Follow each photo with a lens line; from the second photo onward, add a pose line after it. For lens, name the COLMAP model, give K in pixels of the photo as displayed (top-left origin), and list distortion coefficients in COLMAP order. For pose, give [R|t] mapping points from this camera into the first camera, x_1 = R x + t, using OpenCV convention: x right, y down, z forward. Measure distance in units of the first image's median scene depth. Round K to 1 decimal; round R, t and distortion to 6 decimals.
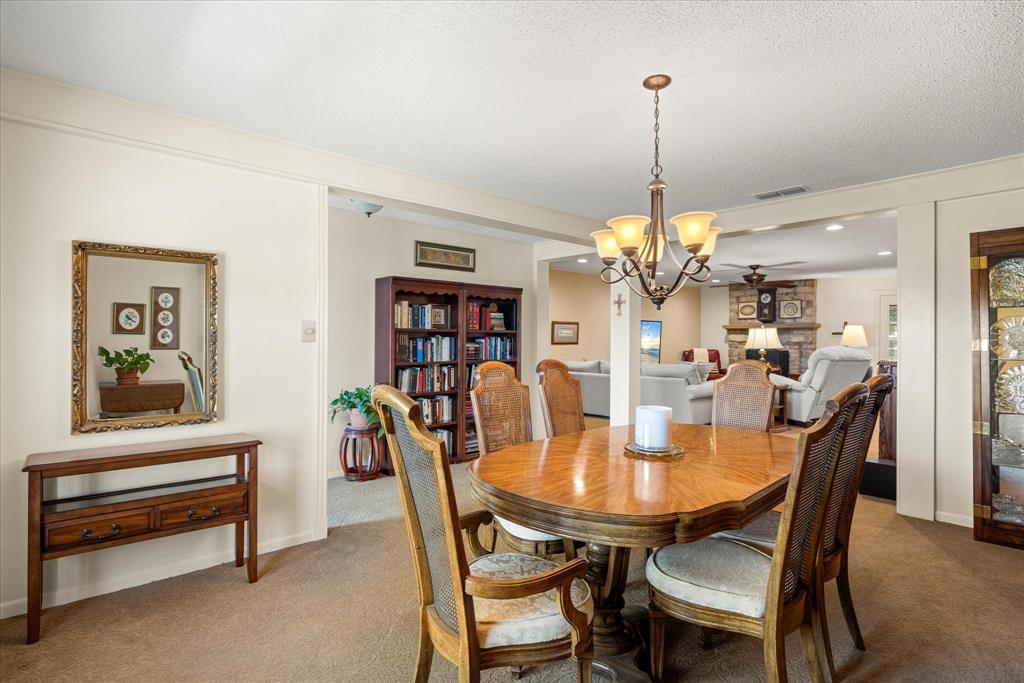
lens RADIAL K [[543.9, 0, 512.0], [0, 543.9, 341.5], [0, 0, 1]] dist [-0.001822, -0.000138]
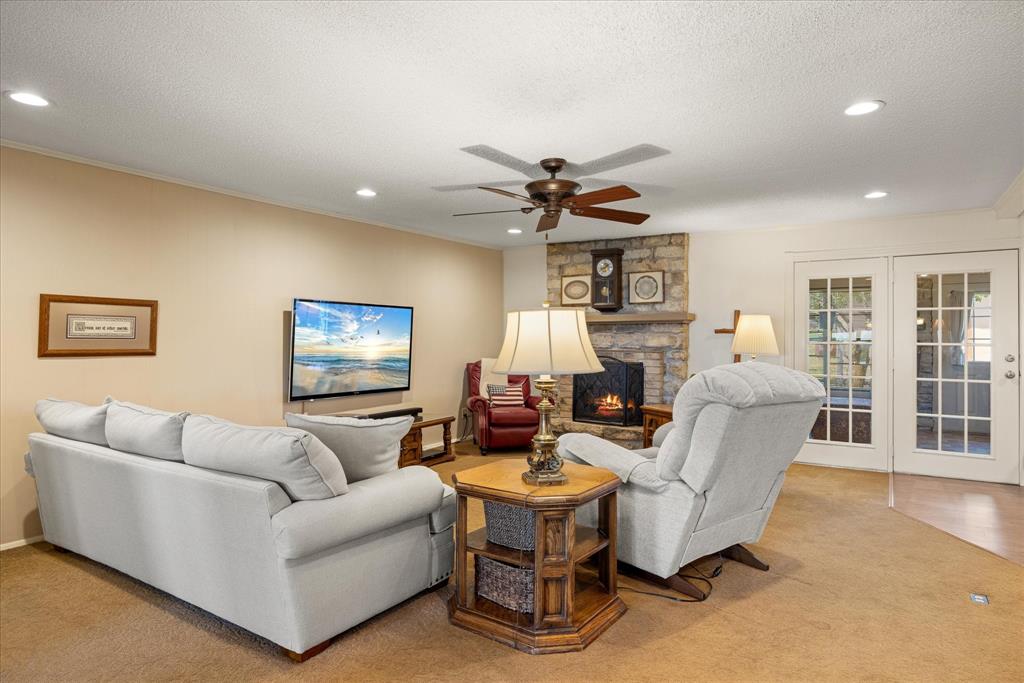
lens RADIAL K [[599.3, 0, 512.0], [0, 599.3, 341.5], [0, 0, 1]] dist [-0.003810, -0.001529]
pose [[0.973567, -0.001168, 0.228399, 0.245555], [0.002013, 0.999992, -0.003469, -0.002727], [-0.228393, 0.003837, 0.973561, 0.447546]]
